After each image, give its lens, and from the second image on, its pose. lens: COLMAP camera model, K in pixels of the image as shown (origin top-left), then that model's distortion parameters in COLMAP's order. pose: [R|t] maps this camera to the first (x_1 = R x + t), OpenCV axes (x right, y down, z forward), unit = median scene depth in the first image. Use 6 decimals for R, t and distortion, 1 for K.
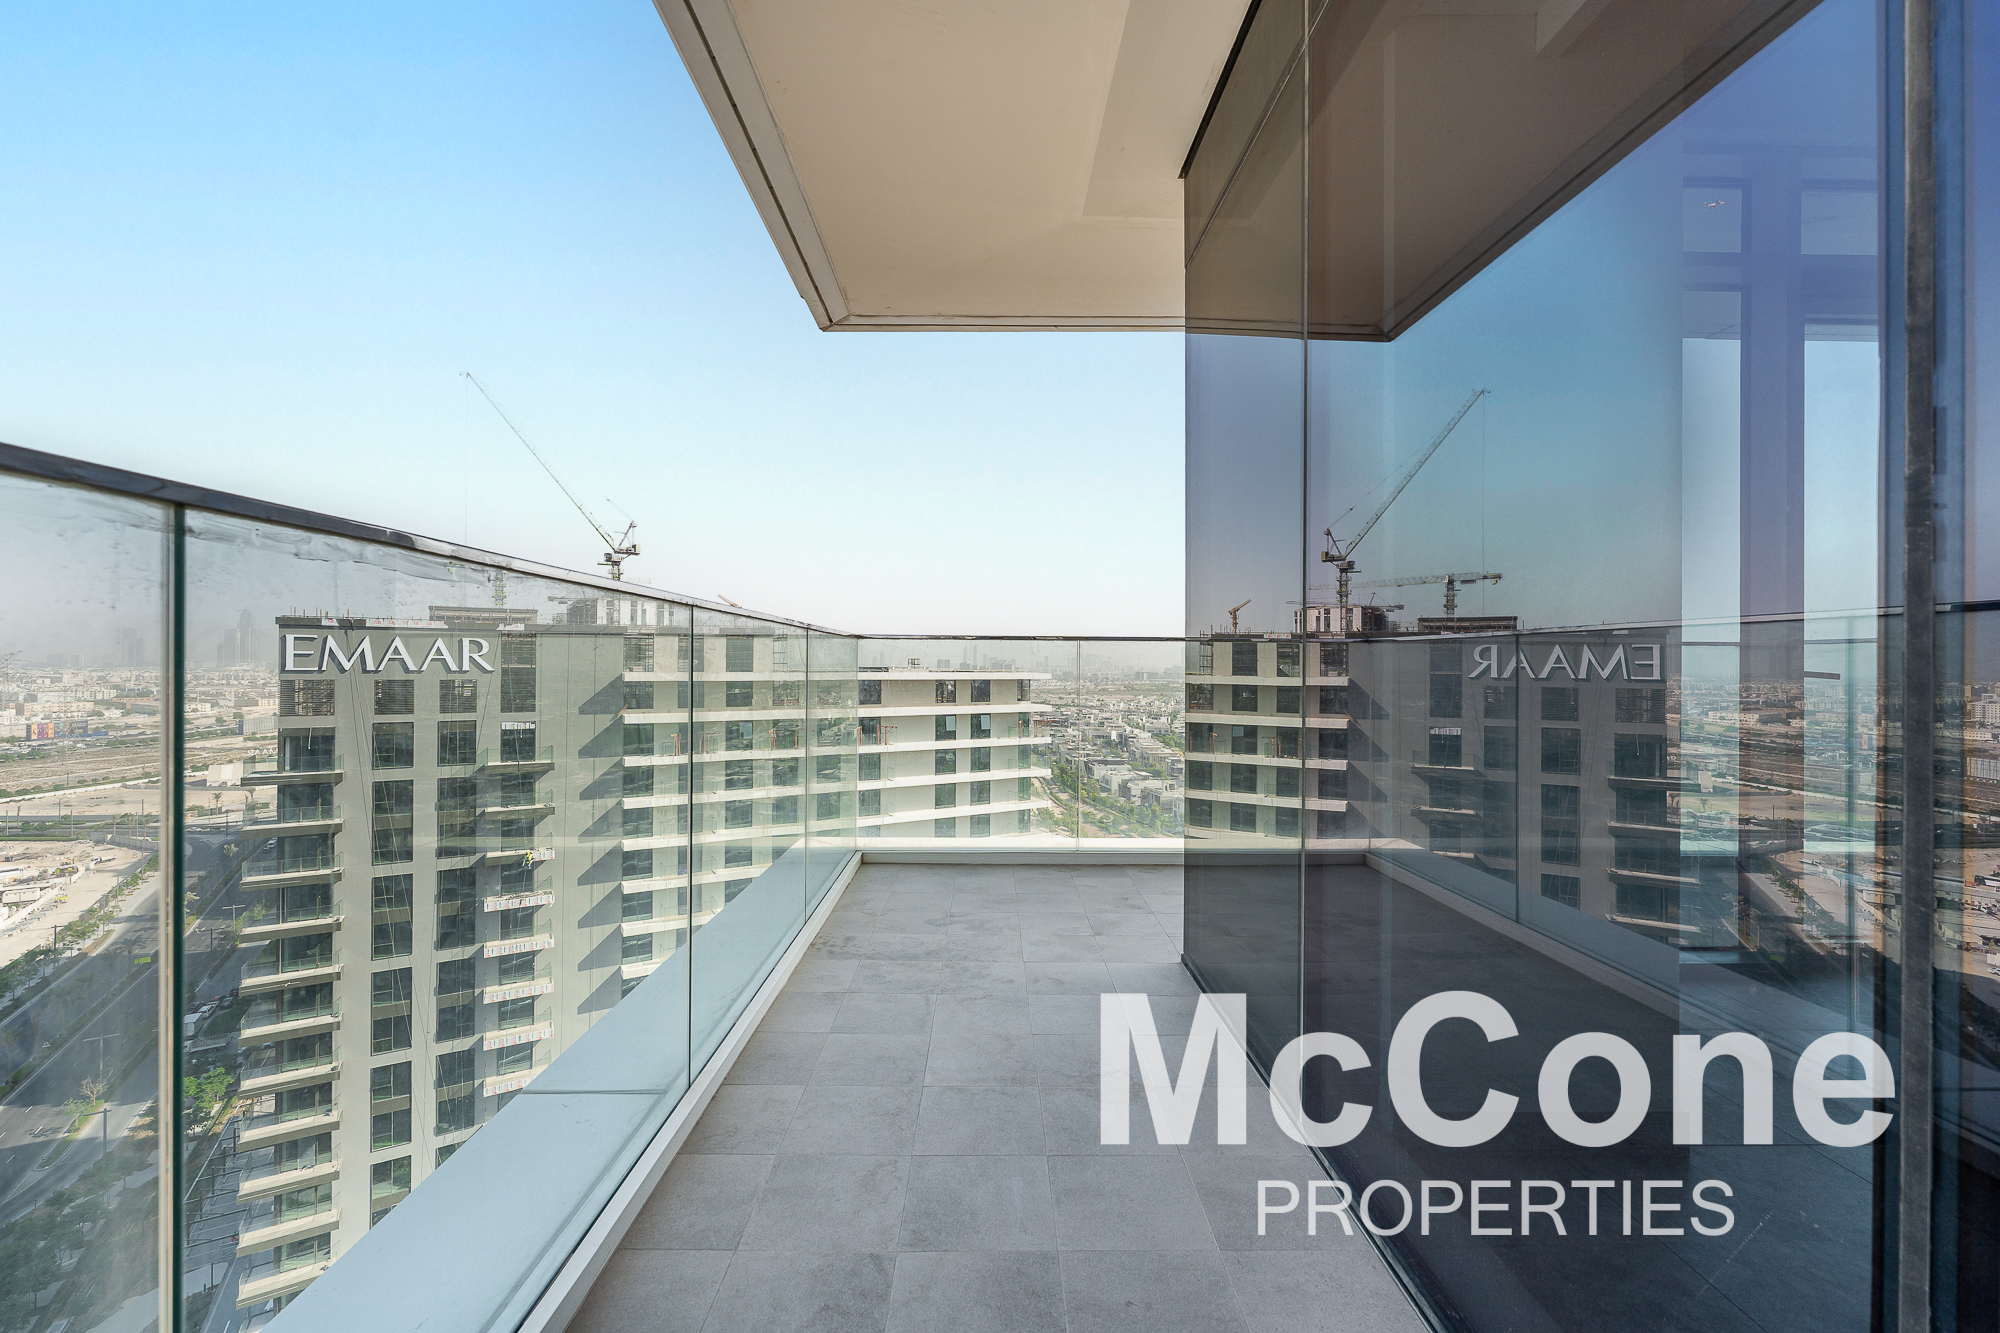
lens RADIAL K [[824.7, 0, 988.7], [0, 824.7, 669.5], [0, 0, 1]] dist [0.007678, 0.000521]
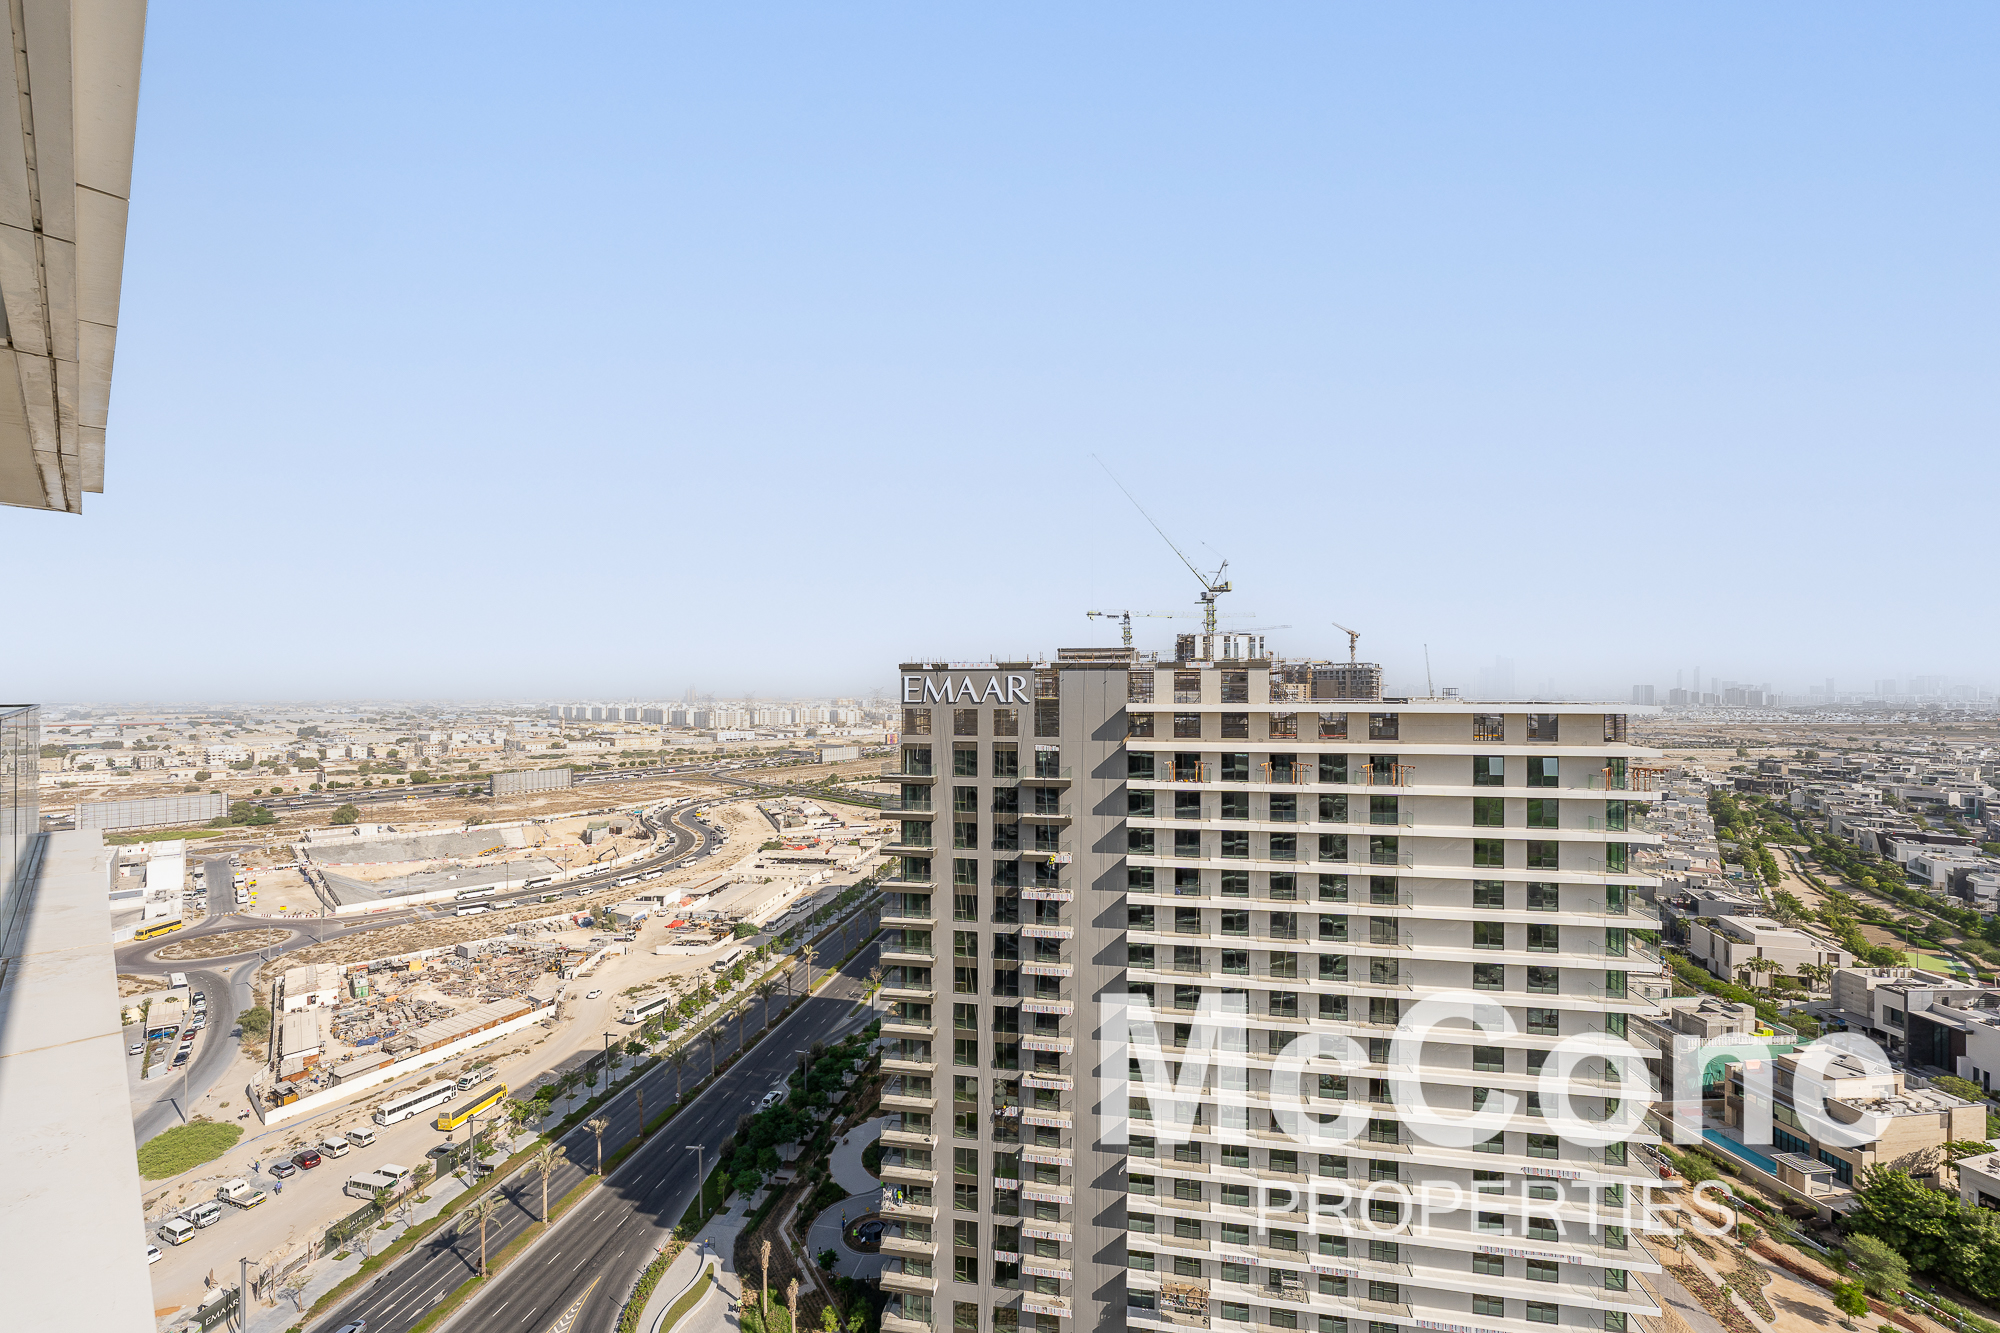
lens RADIAL K [[813.0, 0, 991.7], [0, 813.0, 690.0], [0, 0, 1]] dist [0.001130, -0.000463]
pose [[0.738072, -0.008232, -0.674671, 0.133367], [0.001313, 0.999941, -0.010764, -0.002867], [0.674720, 0.007059, 0.738040, 0.059000]]
